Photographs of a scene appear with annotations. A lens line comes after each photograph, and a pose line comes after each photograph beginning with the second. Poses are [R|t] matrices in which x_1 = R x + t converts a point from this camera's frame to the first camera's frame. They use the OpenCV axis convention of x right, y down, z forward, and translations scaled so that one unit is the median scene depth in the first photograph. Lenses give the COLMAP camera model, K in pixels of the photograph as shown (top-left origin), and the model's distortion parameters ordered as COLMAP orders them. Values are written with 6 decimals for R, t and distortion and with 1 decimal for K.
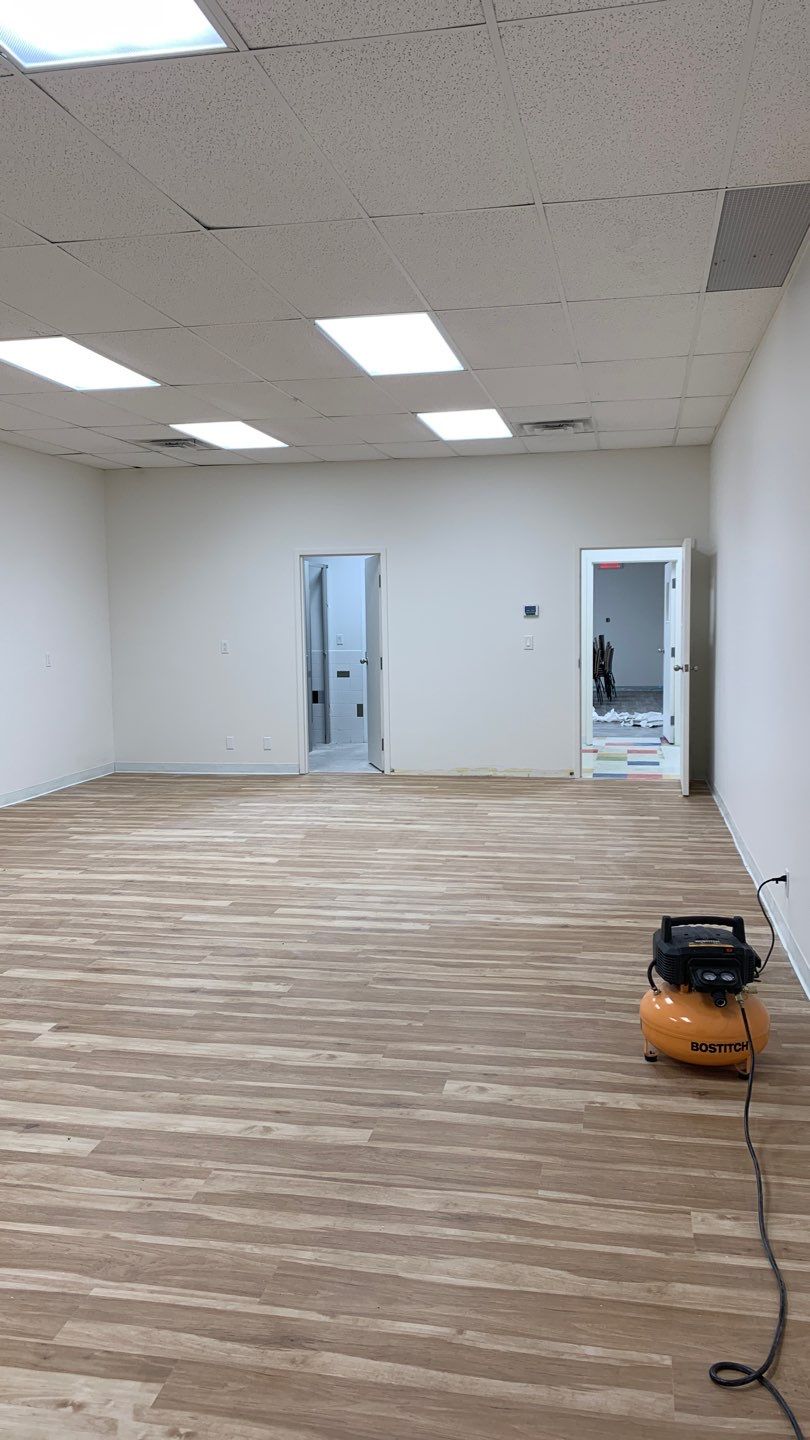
lens RADIAL K [[1122.4, 0, 405.8], [0, 1122.4, 724.0], [0, 0, 1]] dist [0.066981, -0.098447]
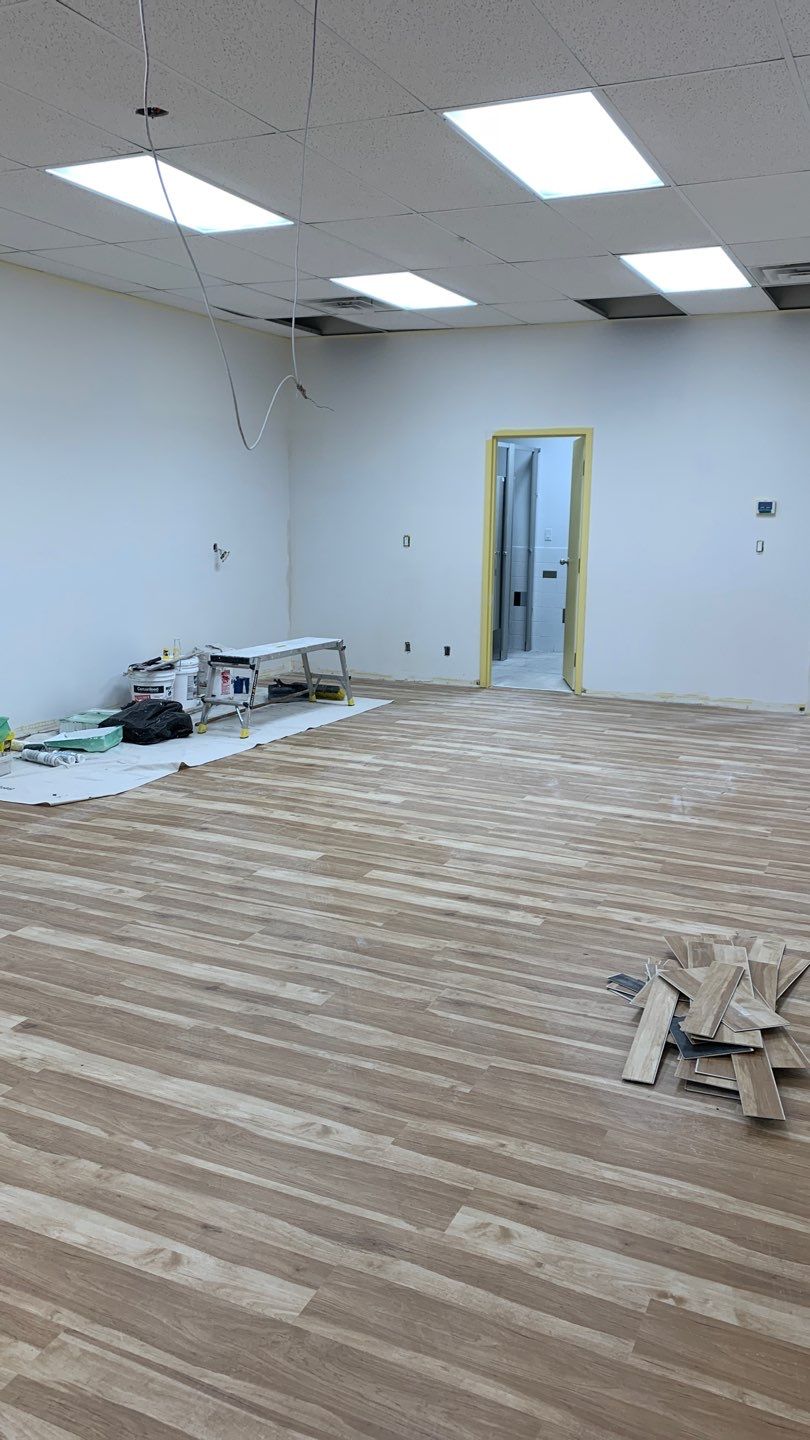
lens RADIAL K [[1122.4, 0, 393.4], [0, 1122.4, 718.8], [0, 0, 1]] dist [0.066981, -0.098447]
pose [[0.970738, 0.071231, -0.229332, 0.089277], [-0.049420, 0.993811, 0.099489, -0.031582], [0.234999, -0.085245, 0.968250, 0.231740]]
